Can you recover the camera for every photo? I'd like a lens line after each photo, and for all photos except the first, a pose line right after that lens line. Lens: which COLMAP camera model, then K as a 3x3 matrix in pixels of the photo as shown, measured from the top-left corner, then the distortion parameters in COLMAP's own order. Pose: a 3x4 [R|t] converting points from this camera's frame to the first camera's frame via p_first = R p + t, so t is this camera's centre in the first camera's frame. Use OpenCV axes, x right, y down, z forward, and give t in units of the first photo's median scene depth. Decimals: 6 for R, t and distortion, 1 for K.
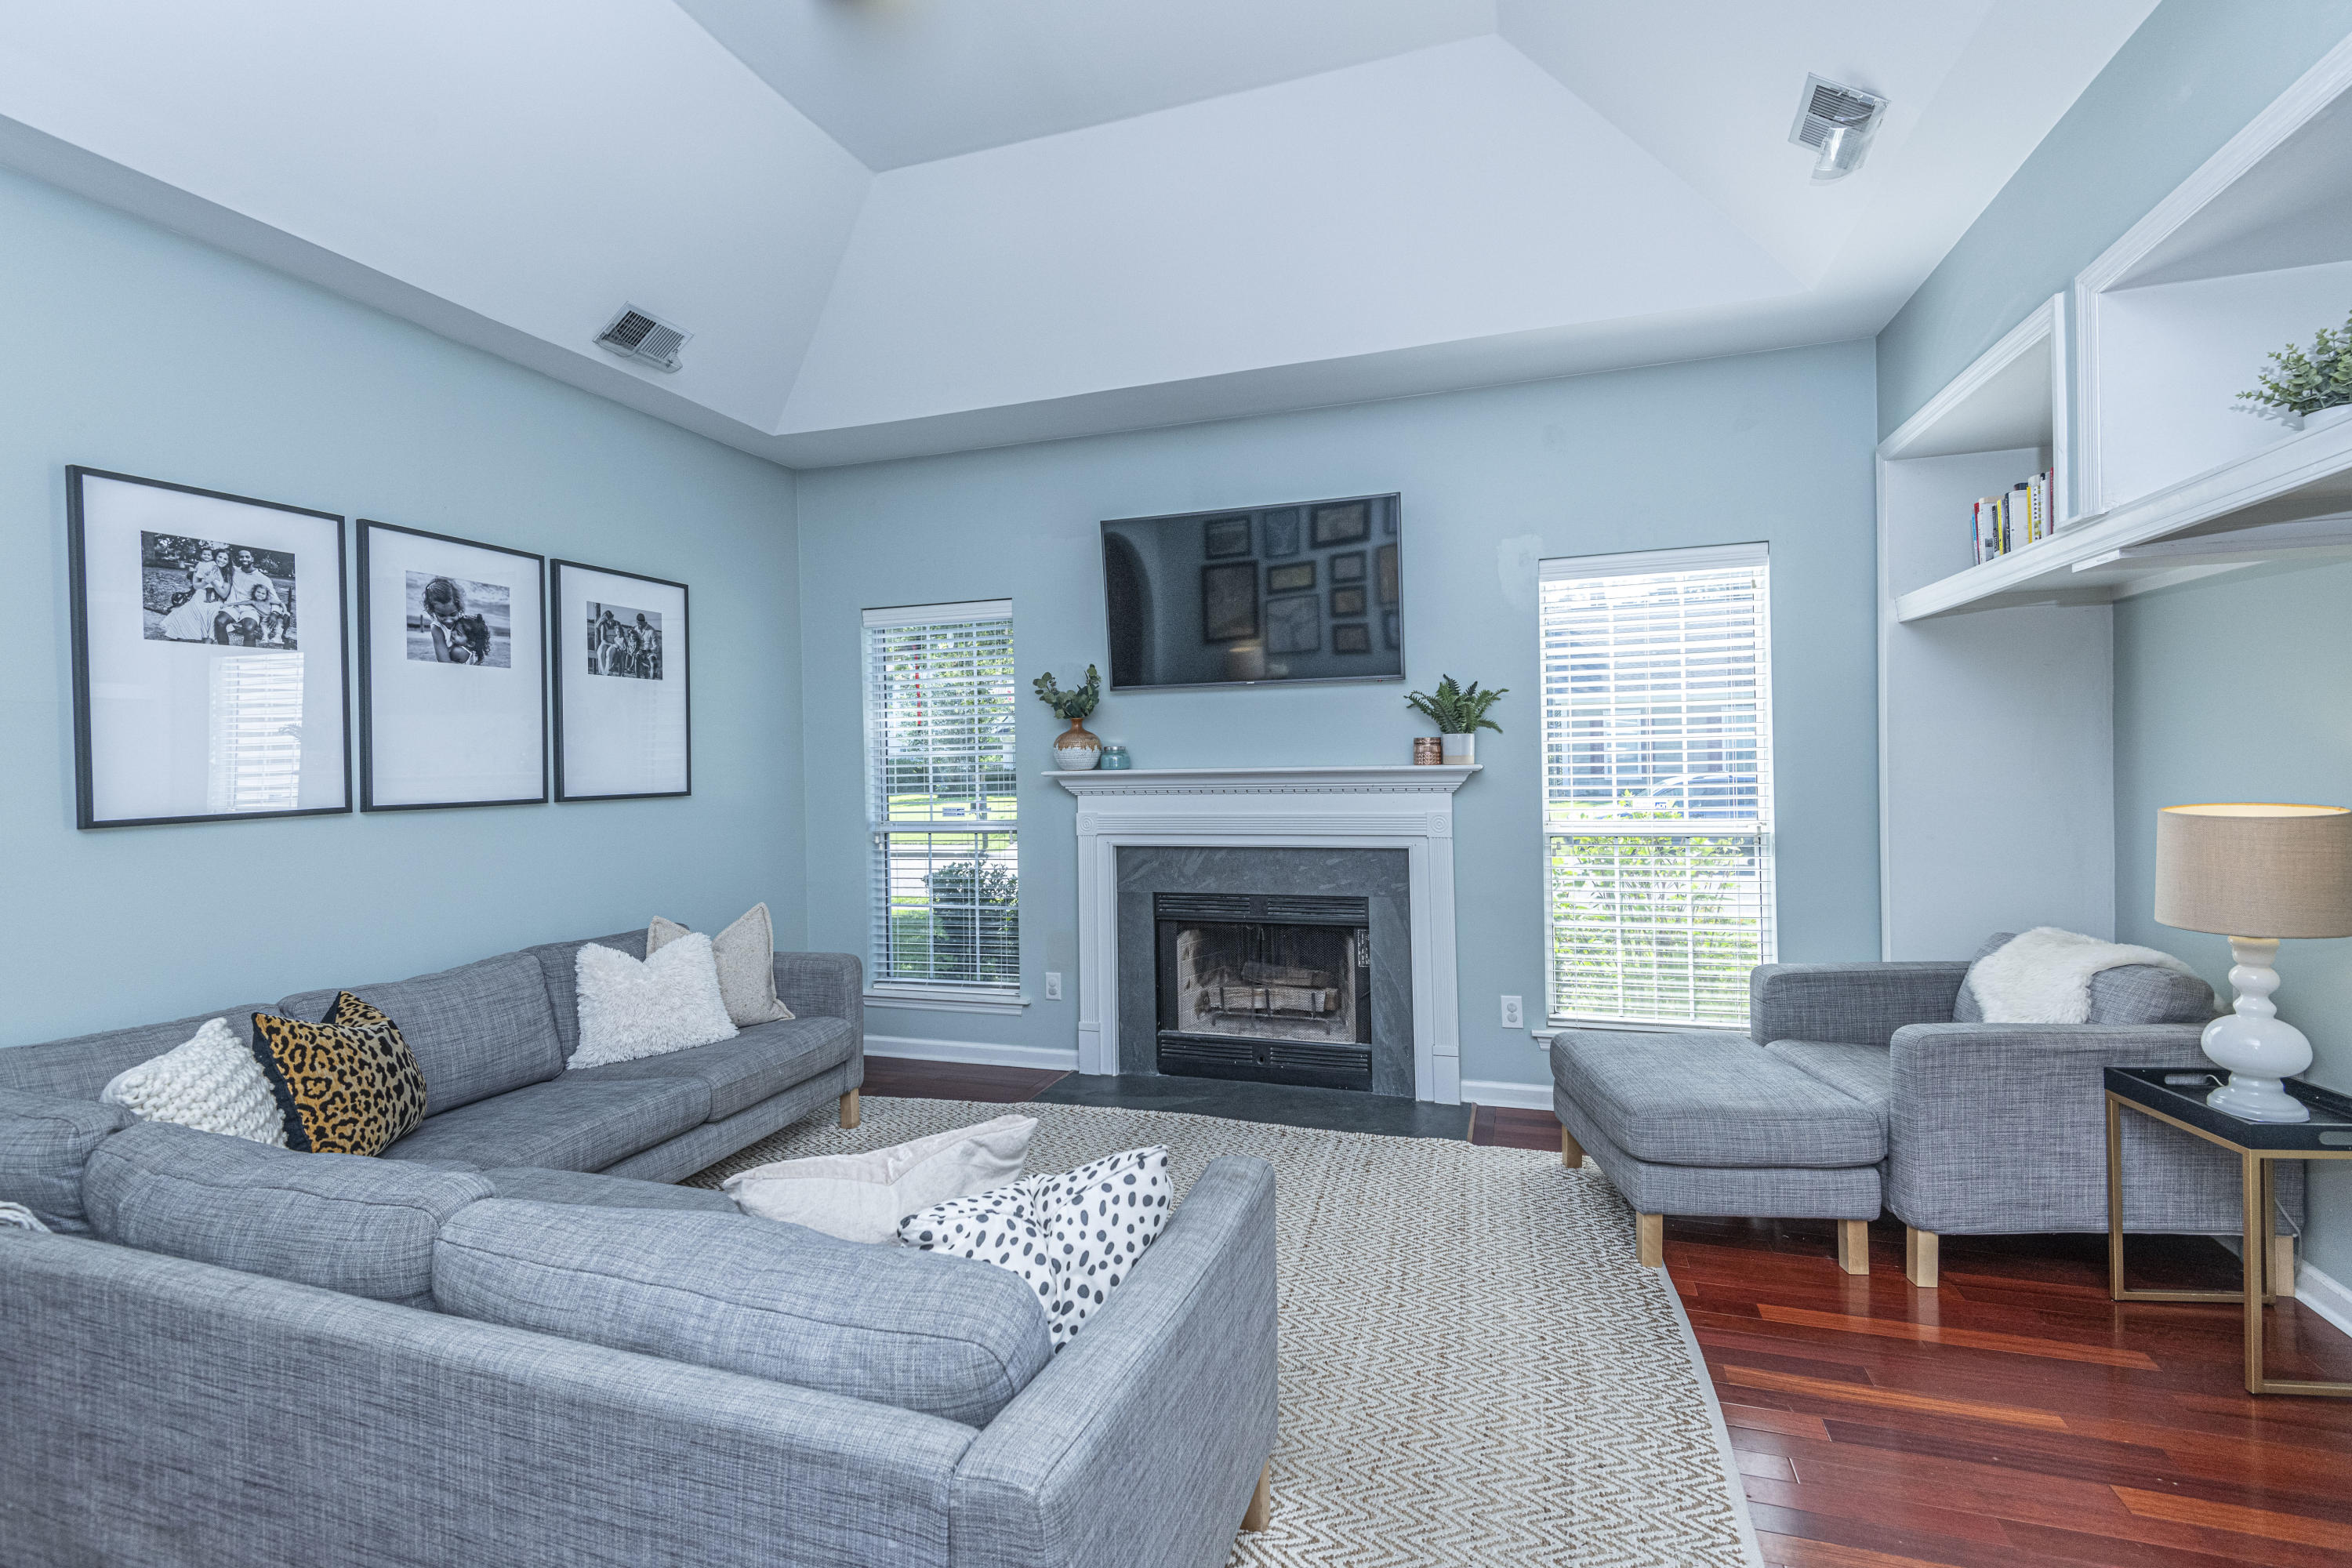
lens RADIAL K [[1052.8, 0, 1182.5], [0, 1052.8, 763.9], [0, 0, 1]] dist [0.042001, -0.030135]
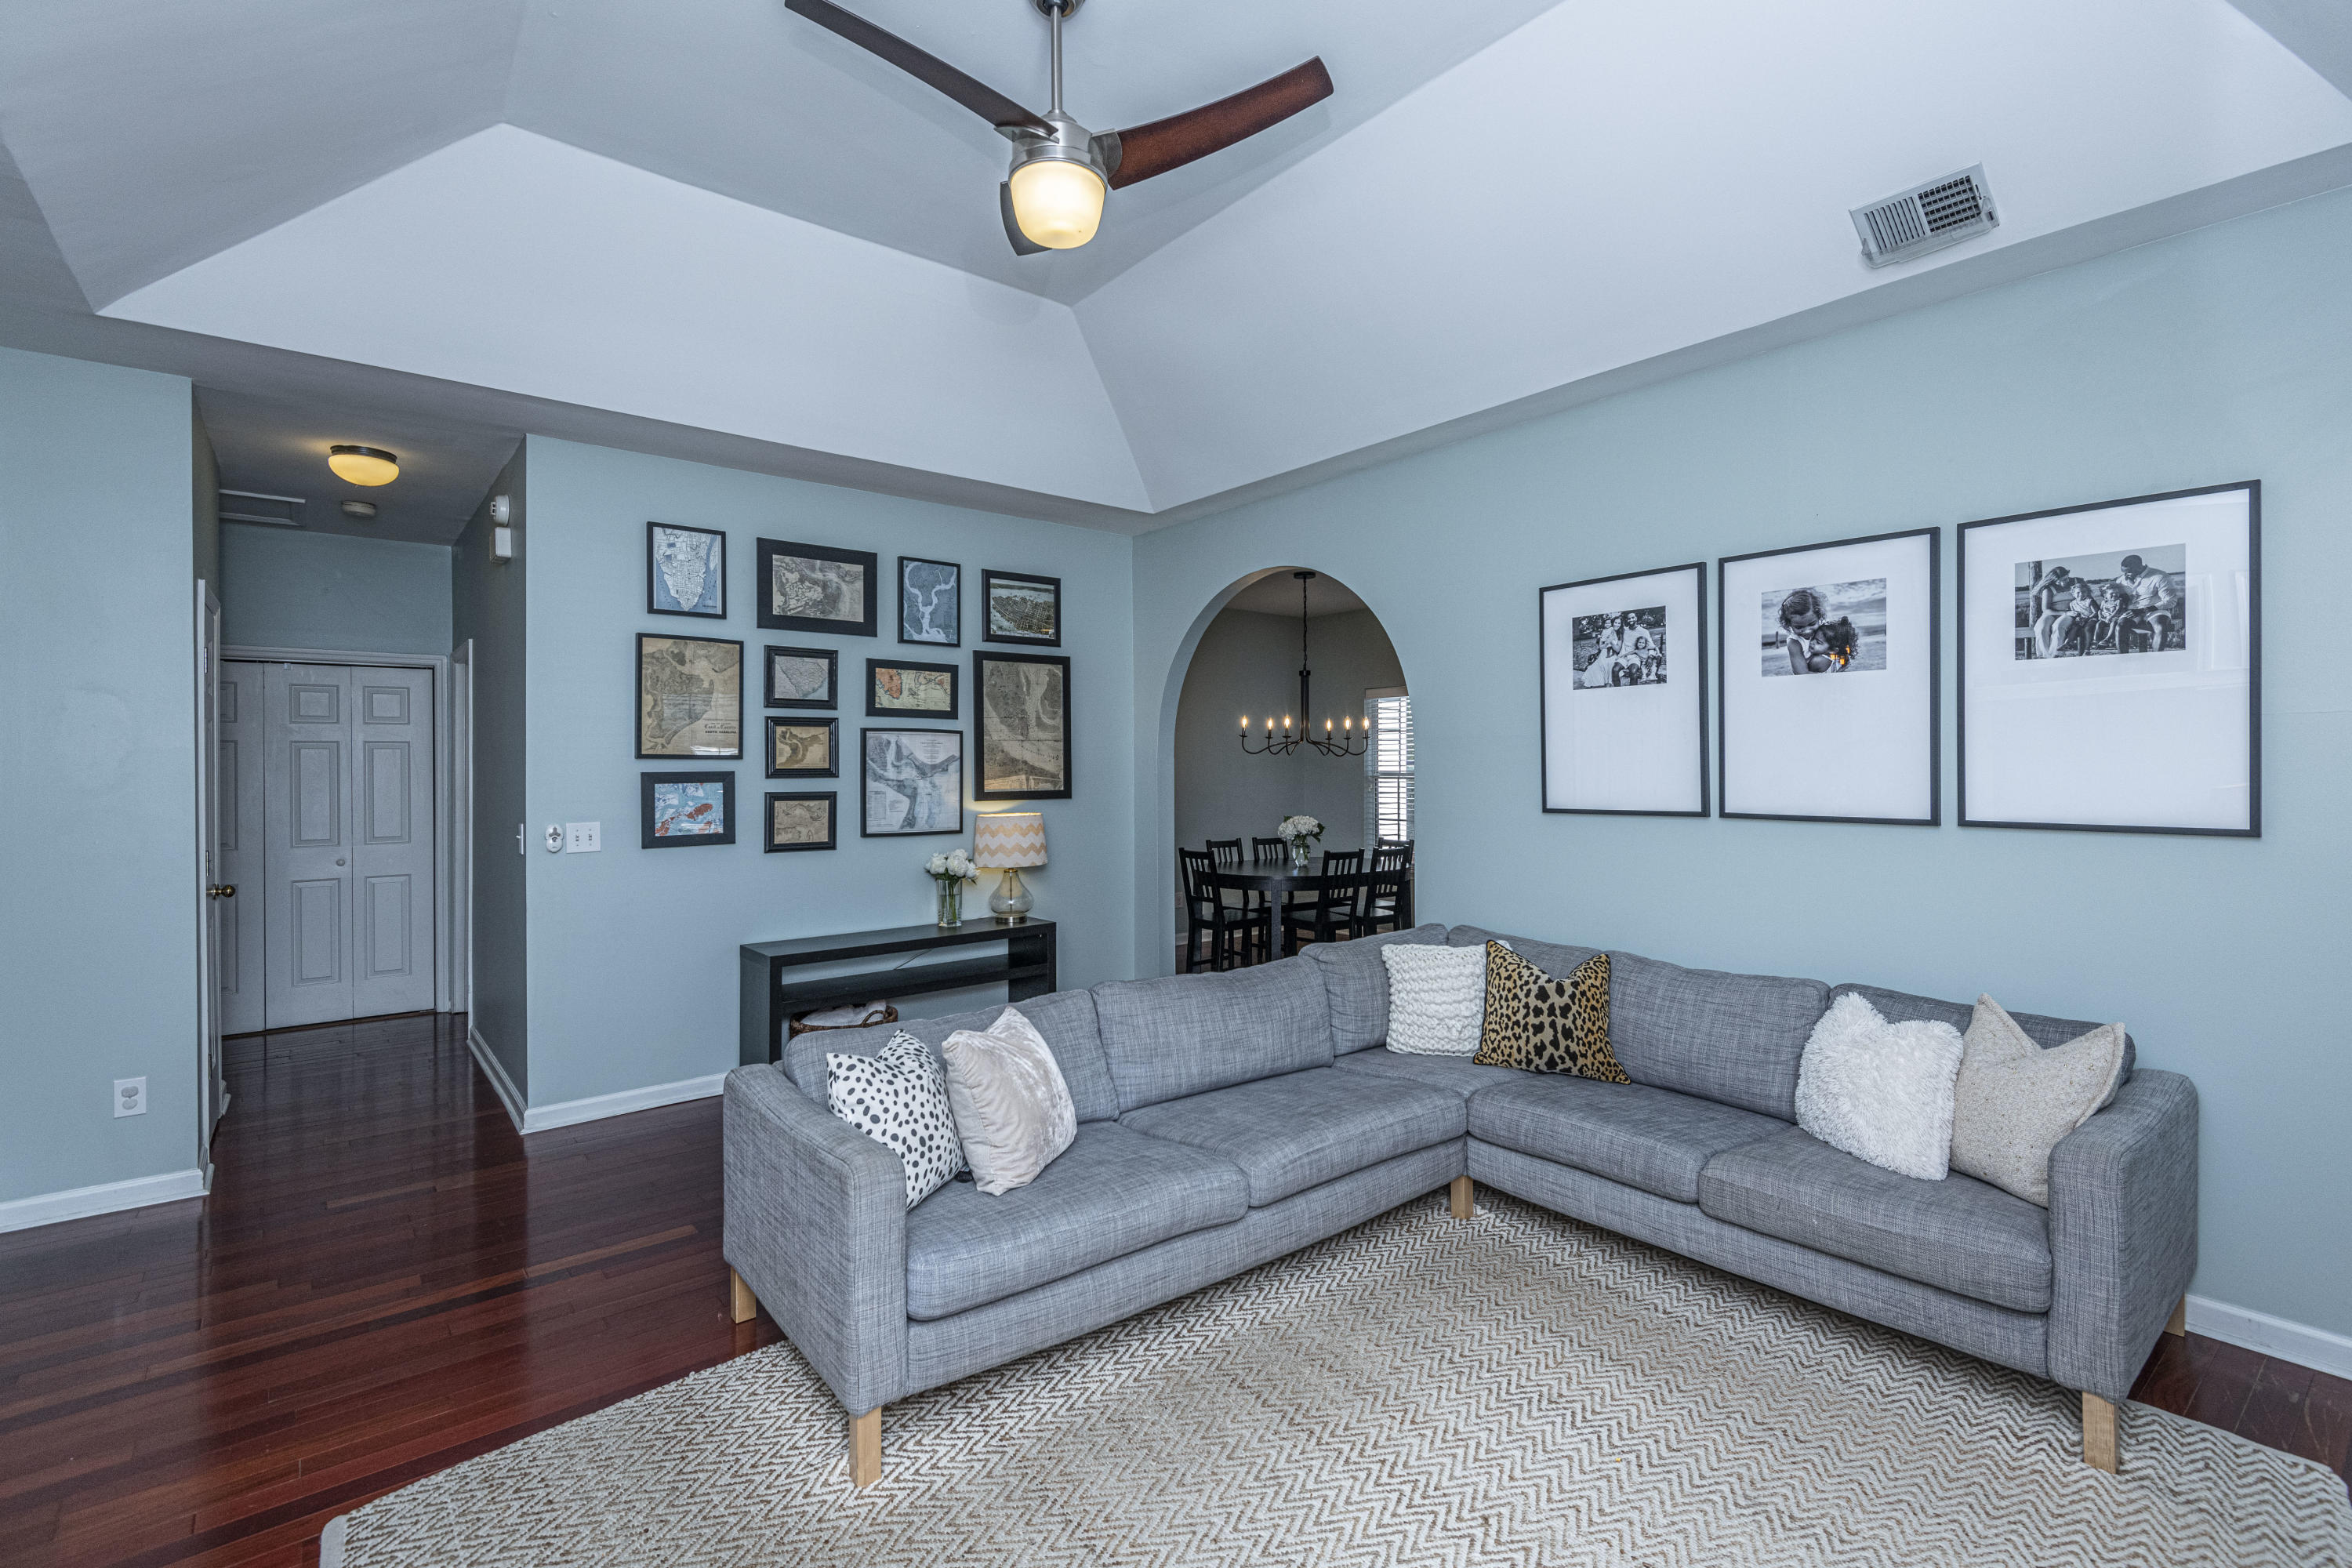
lens RADIAL K [[1052.8, 0, 1182.5], [0, 1052.8, 763.9], [0, 0, 1]] dist [0.042001, -0.030135]
pose [[-0.535718, 0.015692, -0.844251, 0.465431], [0.005962, 0.999873, 0.014801, -0.030413], [0.844376, 0.002896, -0.535743, 1.066714]]
